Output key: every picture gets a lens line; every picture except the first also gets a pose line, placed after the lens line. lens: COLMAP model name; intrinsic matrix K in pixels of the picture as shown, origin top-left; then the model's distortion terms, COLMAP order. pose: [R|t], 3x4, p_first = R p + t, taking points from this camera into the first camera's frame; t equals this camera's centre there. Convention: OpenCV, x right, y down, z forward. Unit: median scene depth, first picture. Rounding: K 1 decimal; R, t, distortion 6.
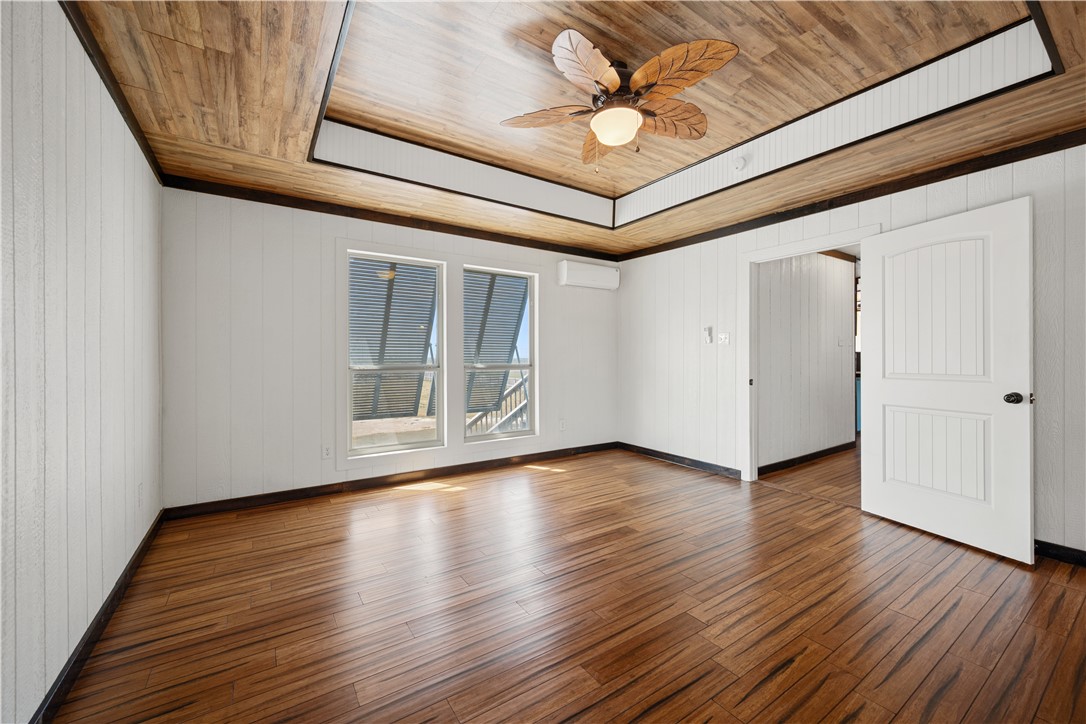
lens RADIAL K [[430.8, 0, 548.3], [0, 430.8, 356.5], [0, 0, 1]] dist [0.001077, -0.000399]
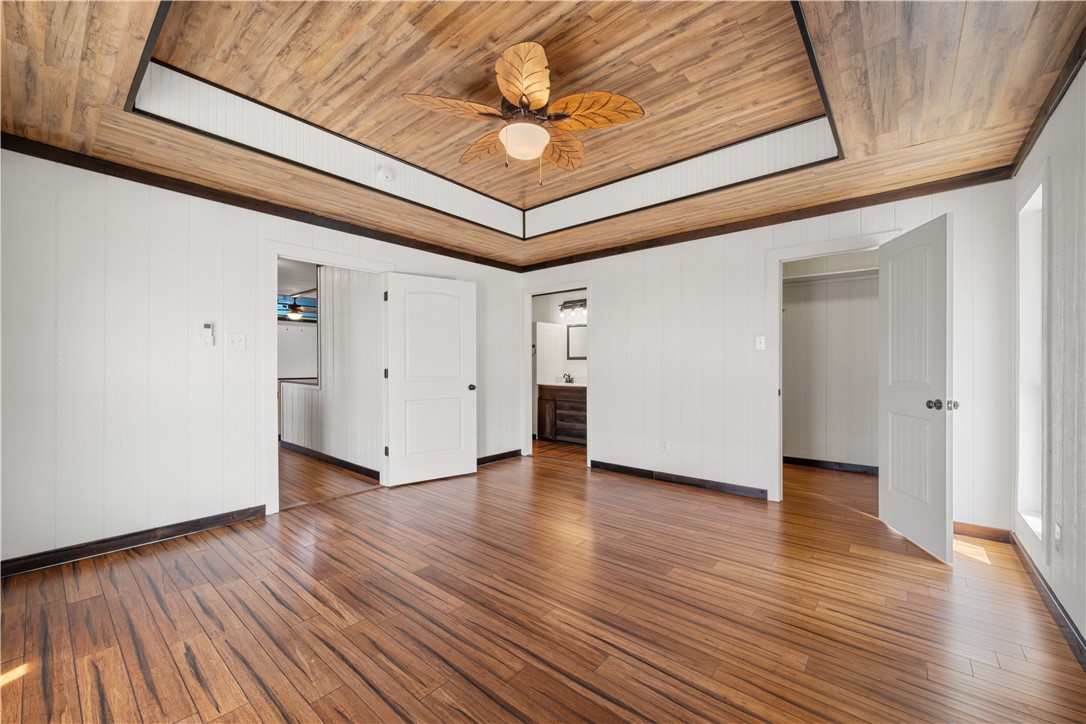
lens RADIAL K [[430.8, 0, 547.8], [0, 430.8, 362.9], [0, 0, 1]] dist [0.001077, -0.000399]
pose [[-0.275091, 0.005845, 0.961401, -0.652848], [-0.000551, 0.999980, -0.006238, 0.001542], [-0.961418, -0.002246, -0.275082, 0.950757]]
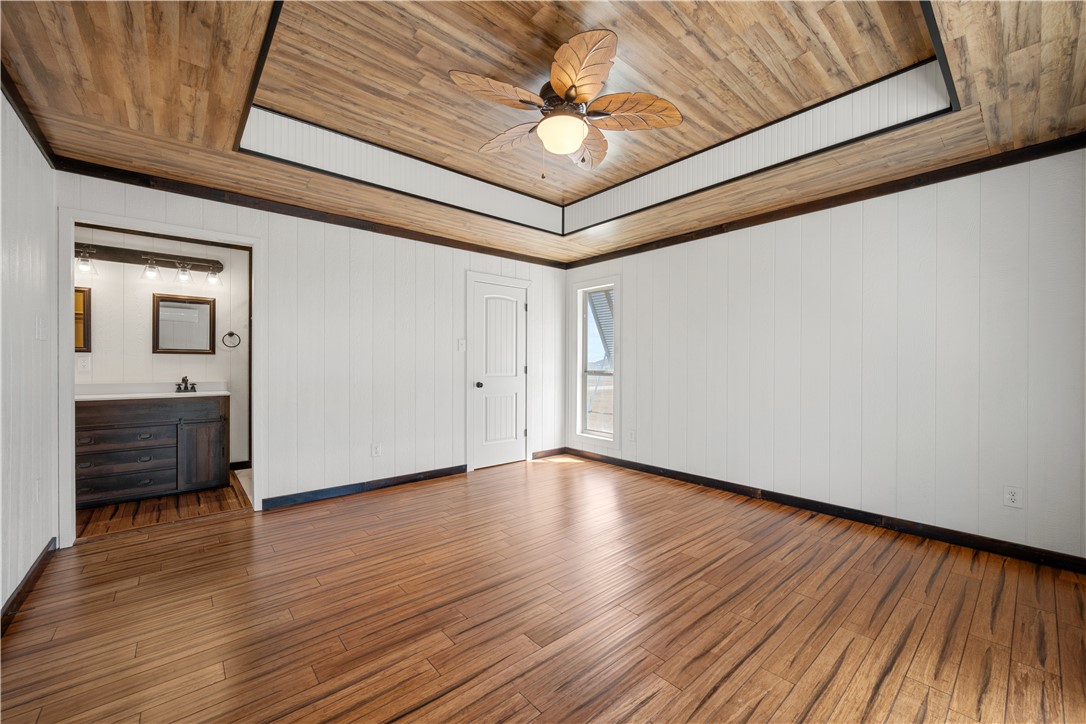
lens RADIAL K [[430.8, 0, 545.5], [0, 430.8, 370.8], [0, 0, 1]] dist [0.001077, -0.000399]
pose [[-0.992480, -0.001643, -0.122400, 0.252726], [-0.003654, 0.999862, 0.016210, -0.000762], [0.122356, 0.016535, -0.992348, 1.546272]]
